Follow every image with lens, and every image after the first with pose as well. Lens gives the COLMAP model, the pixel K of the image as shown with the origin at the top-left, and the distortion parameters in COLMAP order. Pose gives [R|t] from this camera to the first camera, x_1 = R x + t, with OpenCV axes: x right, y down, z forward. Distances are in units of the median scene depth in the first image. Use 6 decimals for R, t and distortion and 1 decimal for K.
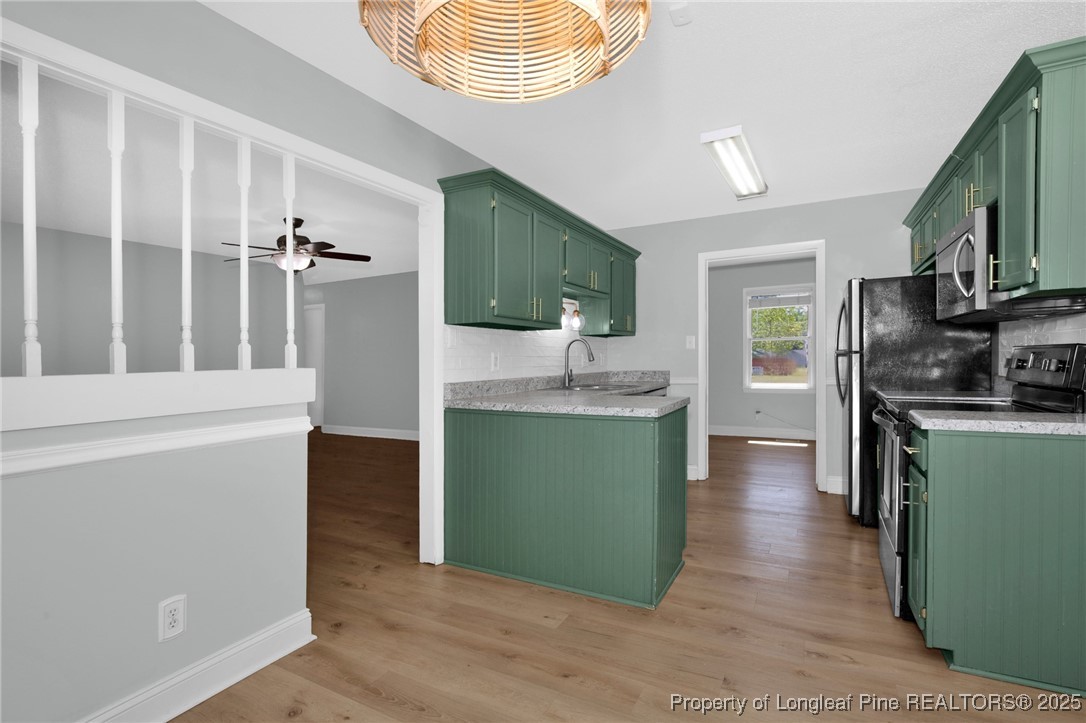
lens RADIAL K [[492.6, 0, 530.3], [0, 492.6, 363.1], [0, 0, 1]] dist [-0.023501, 0.001057]
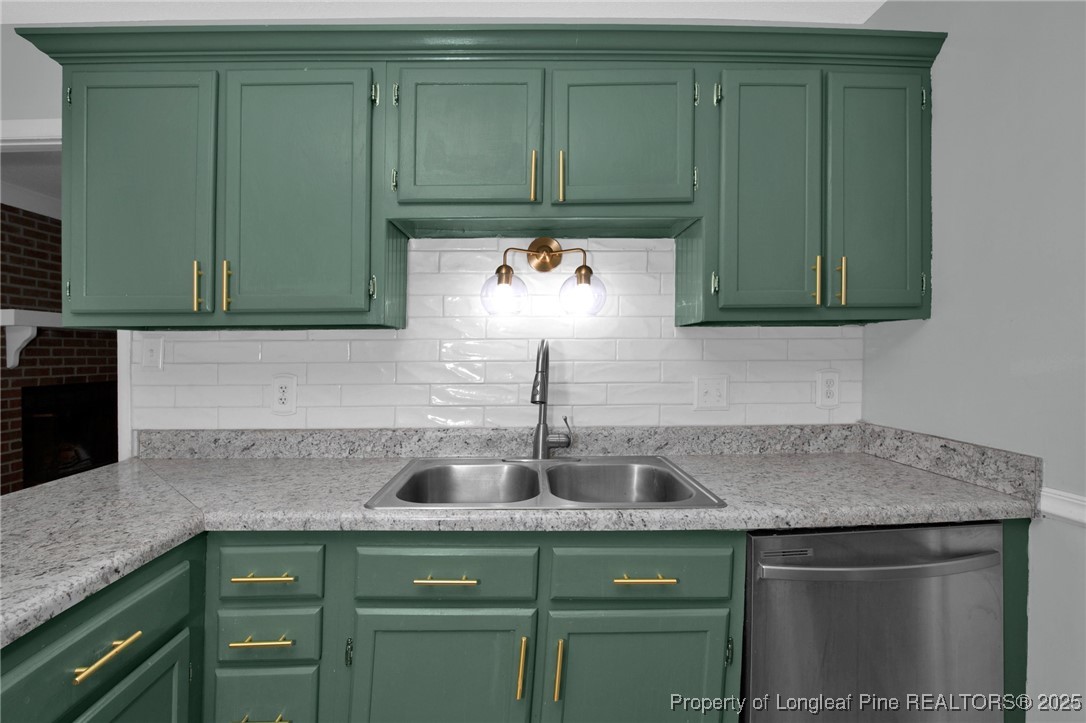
lens RADIAL K [[492.6, 0, 530.3], [0, 492.6, 363.1], [0, 0, 1]] dist [-0.023501, 0.001057]
pose [[0.526255, 0.022833, -0.850020, 0.431131], [-0.007261, 0.999724, 0.022359, -0.042163], [0.850296, -0.005595, 0.526276, 0.816041]]
